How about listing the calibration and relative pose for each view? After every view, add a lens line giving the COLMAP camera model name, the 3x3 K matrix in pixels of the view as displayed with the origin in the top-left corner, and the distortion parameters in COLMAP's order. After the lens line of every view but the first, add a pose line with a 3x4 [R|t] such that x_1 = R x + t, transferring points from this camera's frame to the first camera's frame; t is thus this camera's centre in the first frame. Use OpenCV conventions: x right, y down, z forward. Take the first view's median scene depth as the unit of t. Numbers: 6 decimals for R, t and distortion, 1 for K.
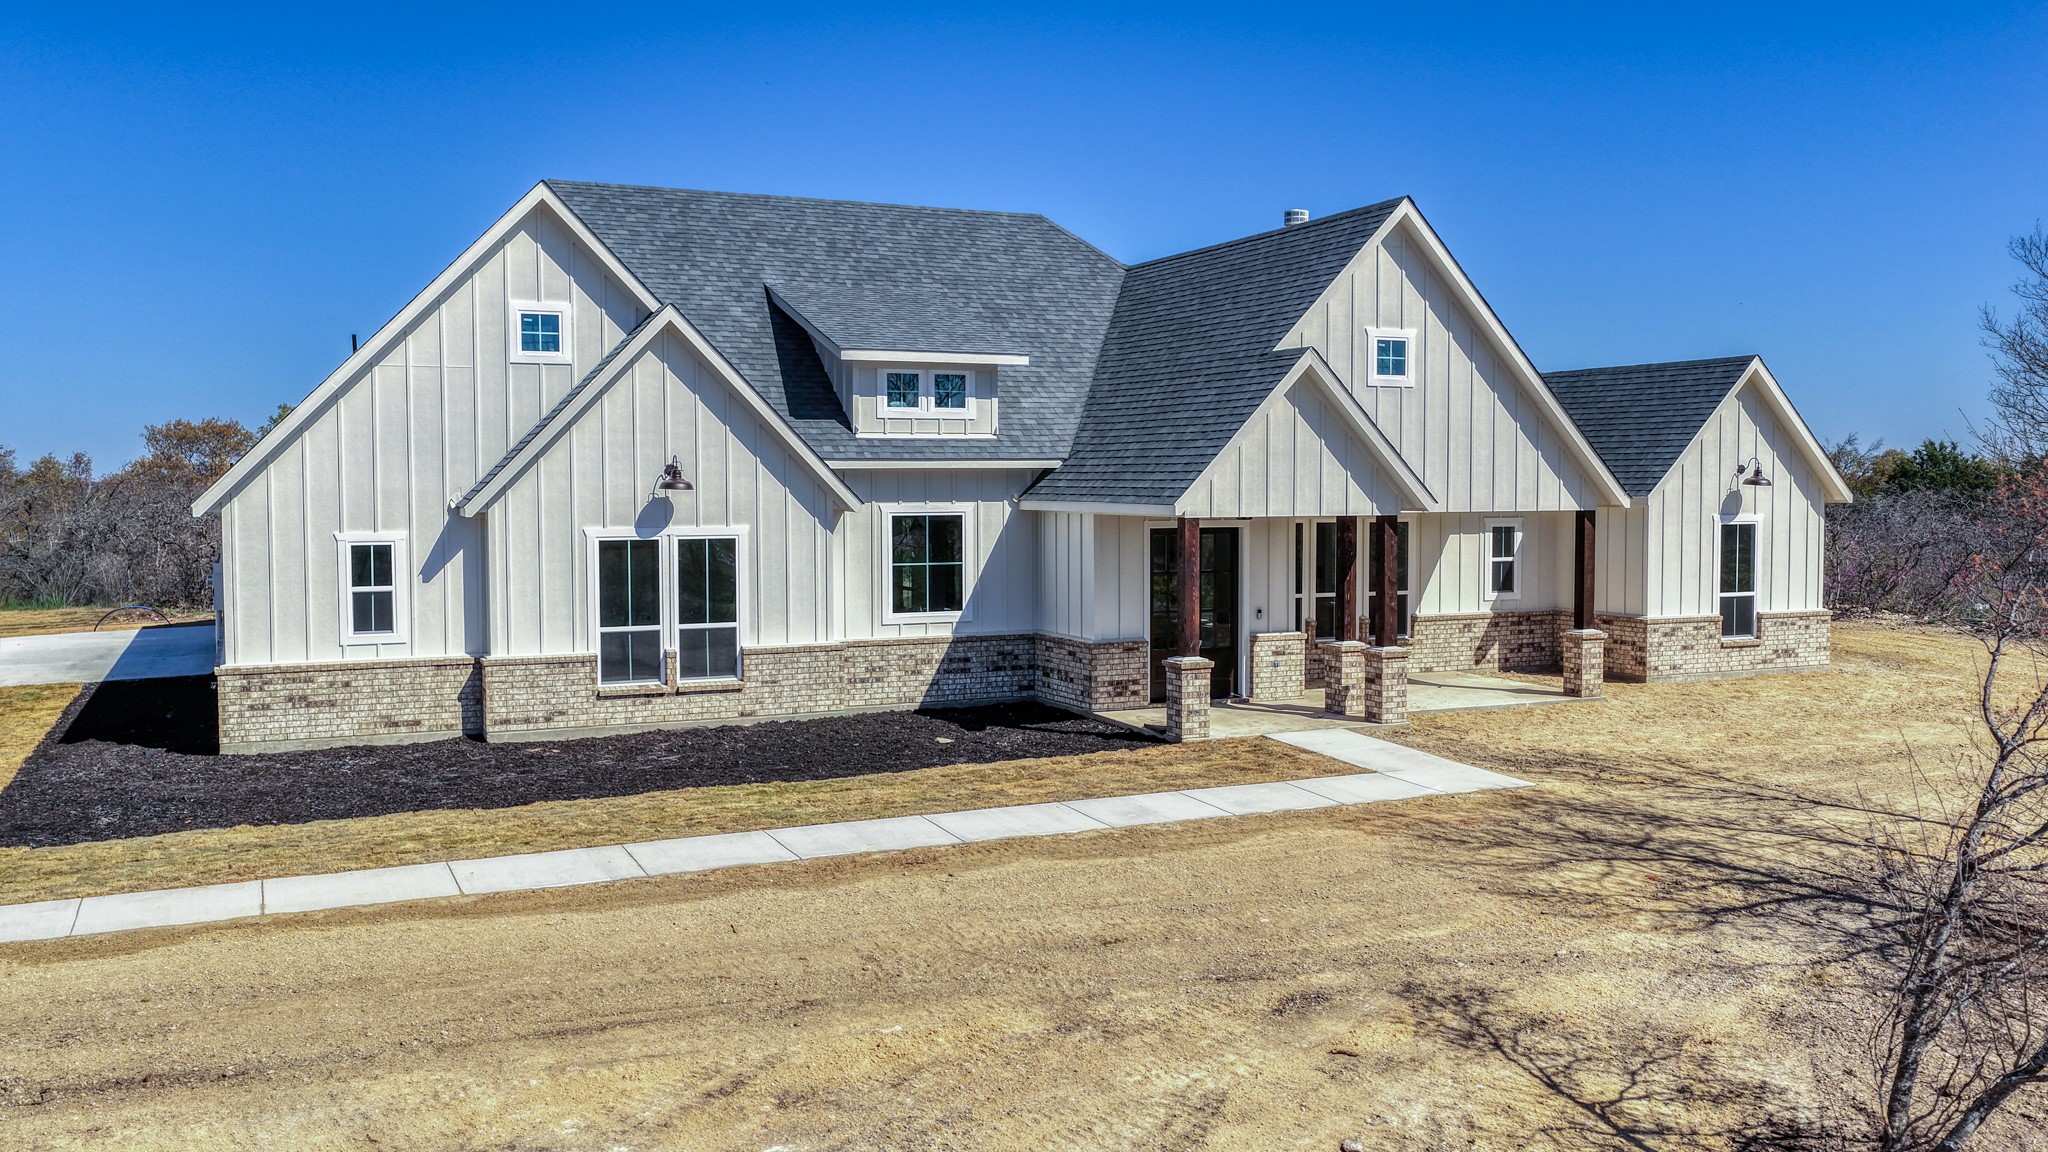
lens RADIAL K [[1686.7, 0, 1025.0], [0, 1686.7, 578.4], [0, 0, 1]] dist [-0.005114, 0.018538]
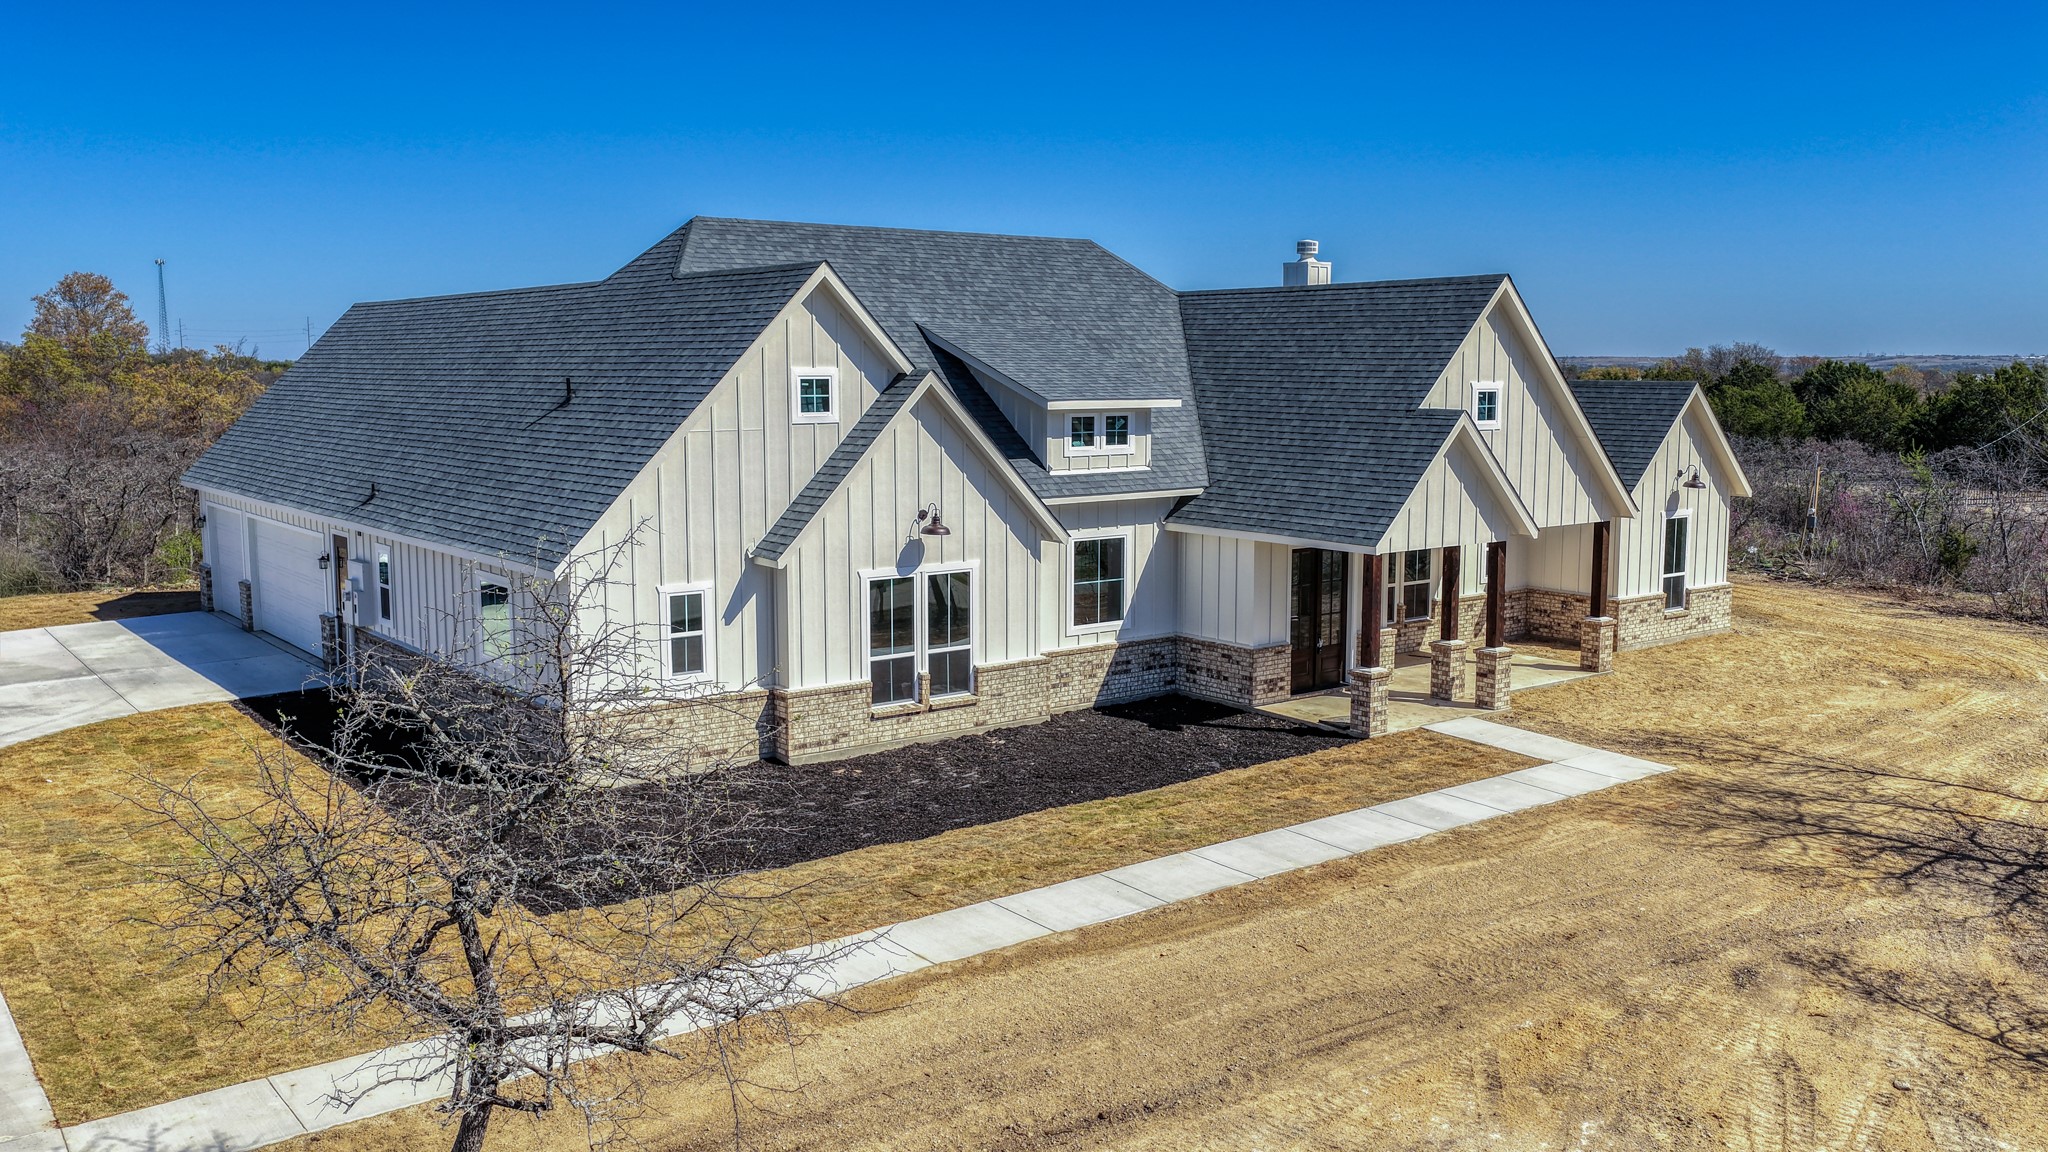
lens RADIAL K [[1686.7, 0, 1022.5], [0, 1686.7, 583.9], [0, 0, 1]] dist [-0.005114, 0.018538]
pose [[0.974698, -0.026482, 0.221950, -0.377703], [0.010021, 0.997136, 0.074965, -0.097234], [-0.223300, -0.070845, 0.972172, -0.110771]]
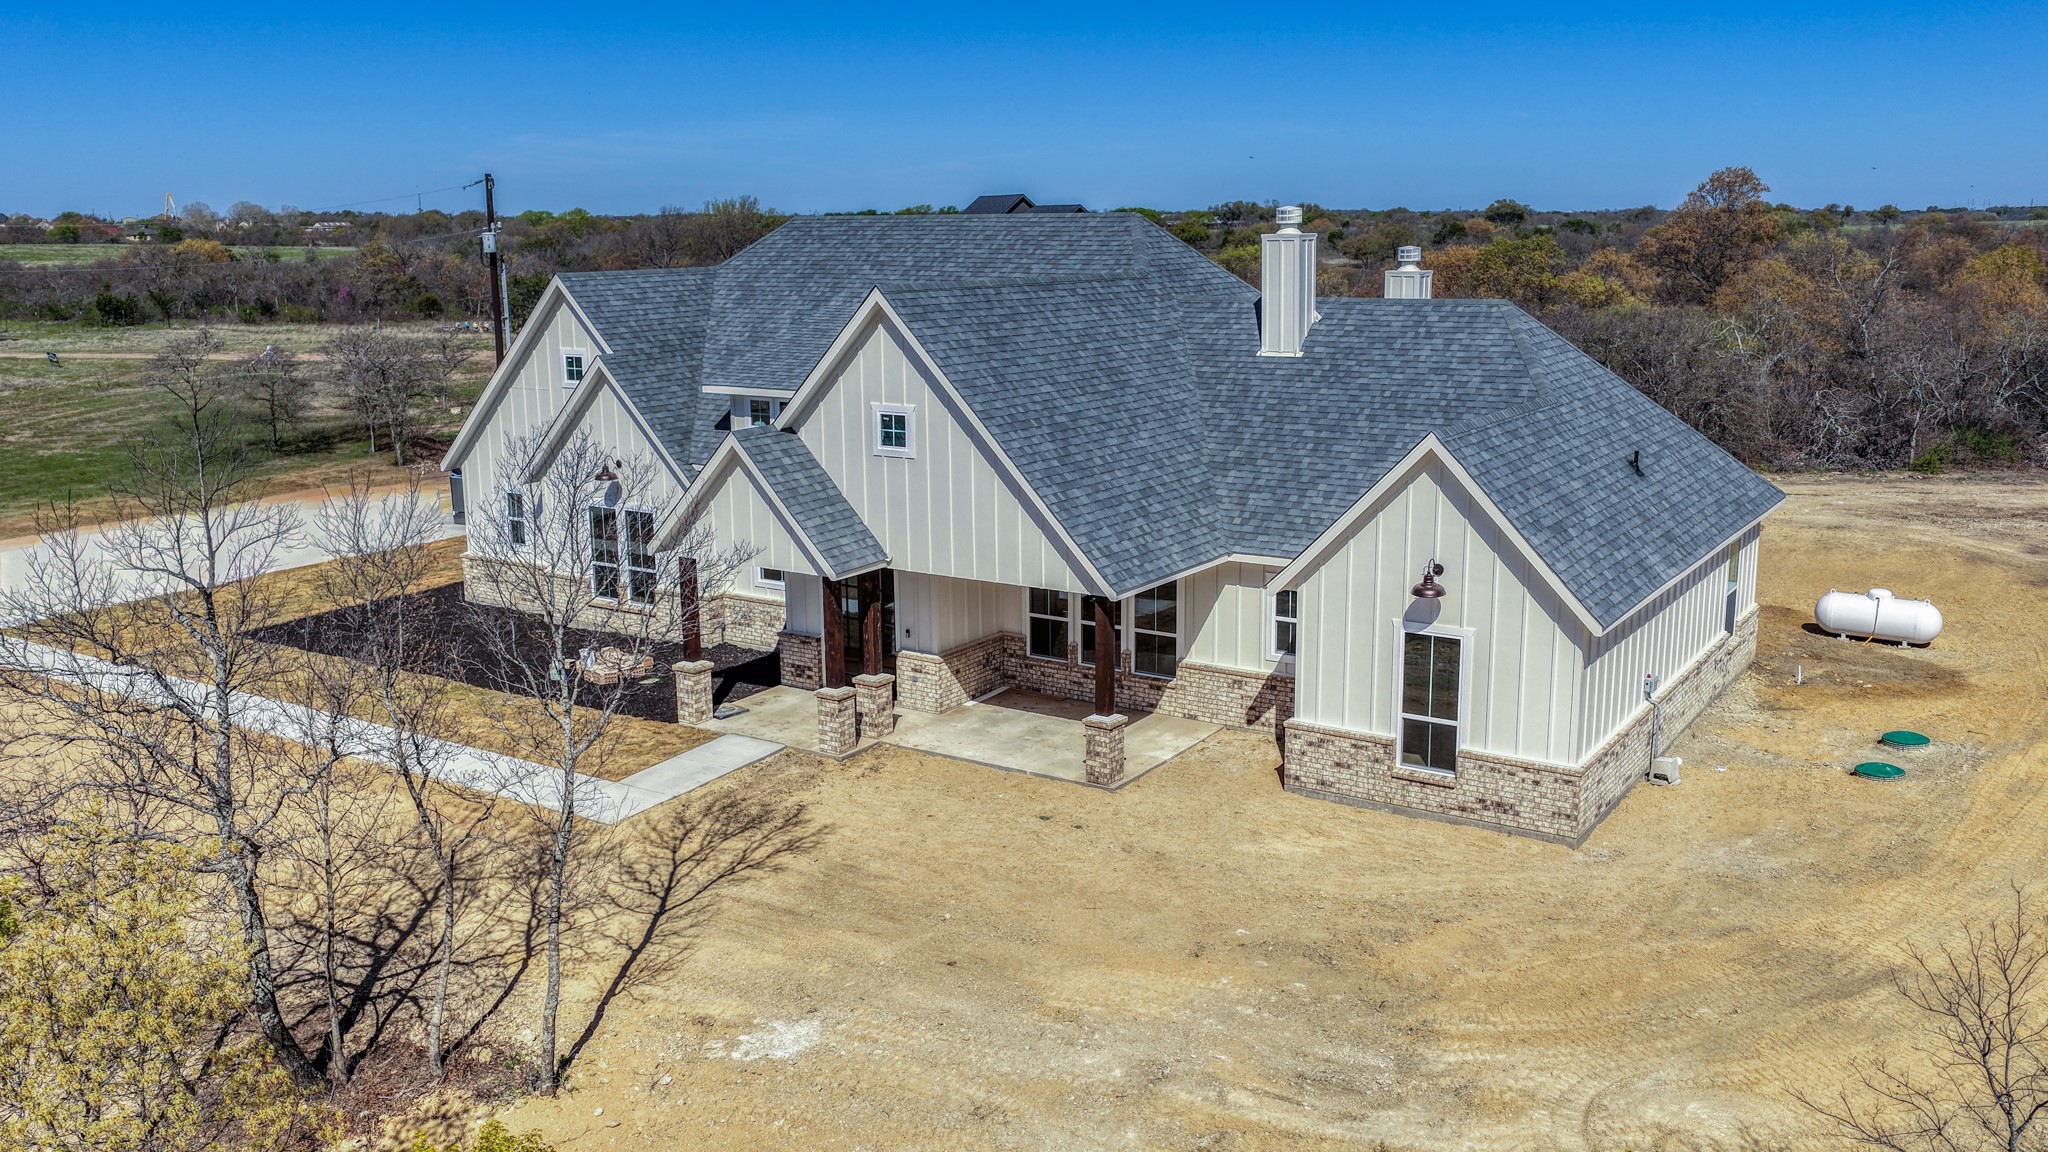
lens RADIAL K [[1686.7, 0, 1022.3], [0, 1686.7, 572.7], [0, 0, 1]] dist [-0.005114, 0.018538]
pose [[0.522637, 0.170931, -0.835244, 1.180054], [-0.036612, 0.983291, 0.178319, -0.236578], [0.851769, -0.062616, 0.520162, 0.495821]]
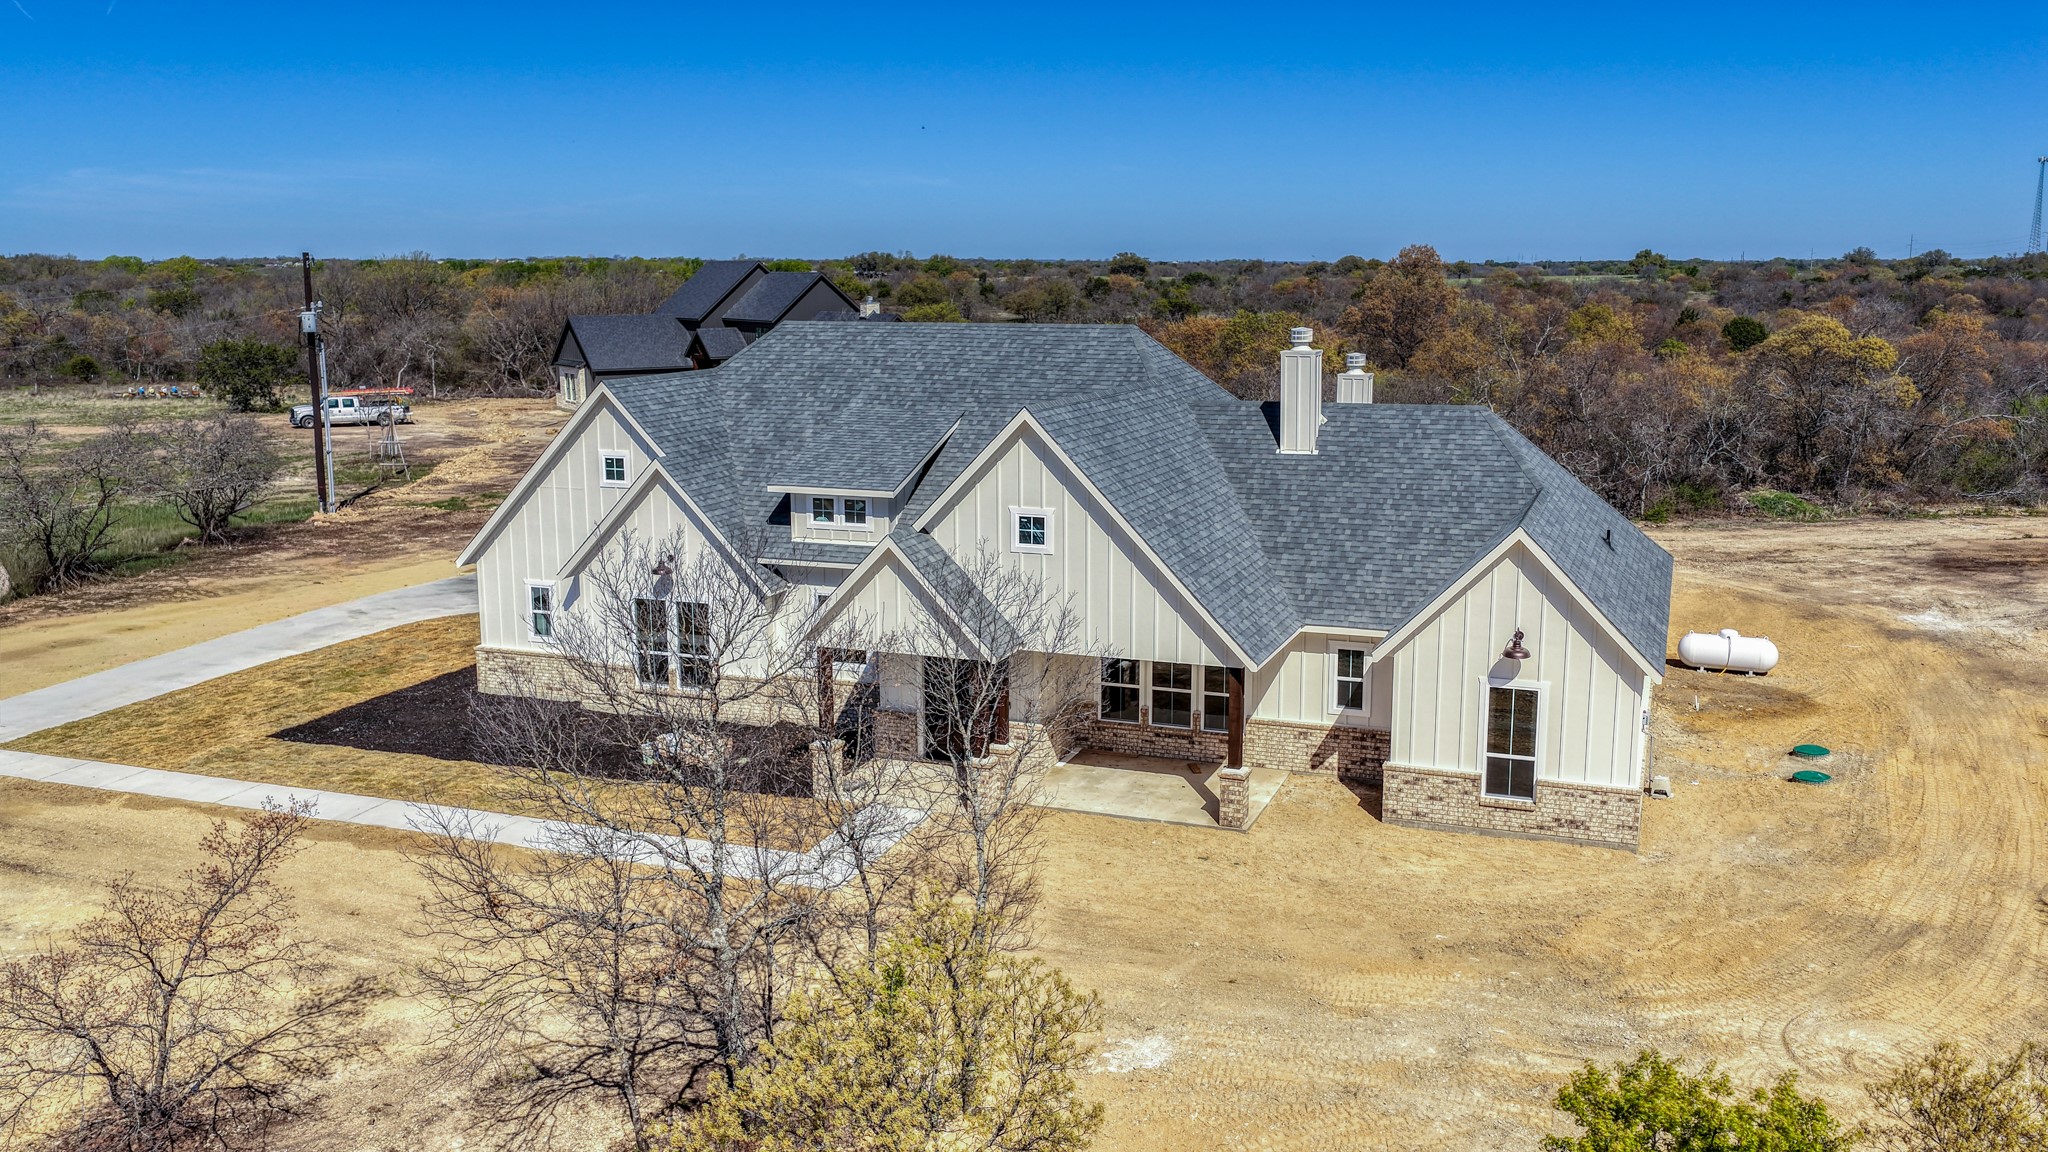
lens RADIAL K [[1686.7, 0, 1022.0], [0, 1686.7, 573.7], [0, 0, 1]] dist [-0.005114, 0.018538]
pose [[0.696338, 0.128751, -0.706071, 1.093759], [-0.036619, 0.988870, 0.144206, -0.277816], [0.716779, -0.074561, 0.693303, 0.124526]]
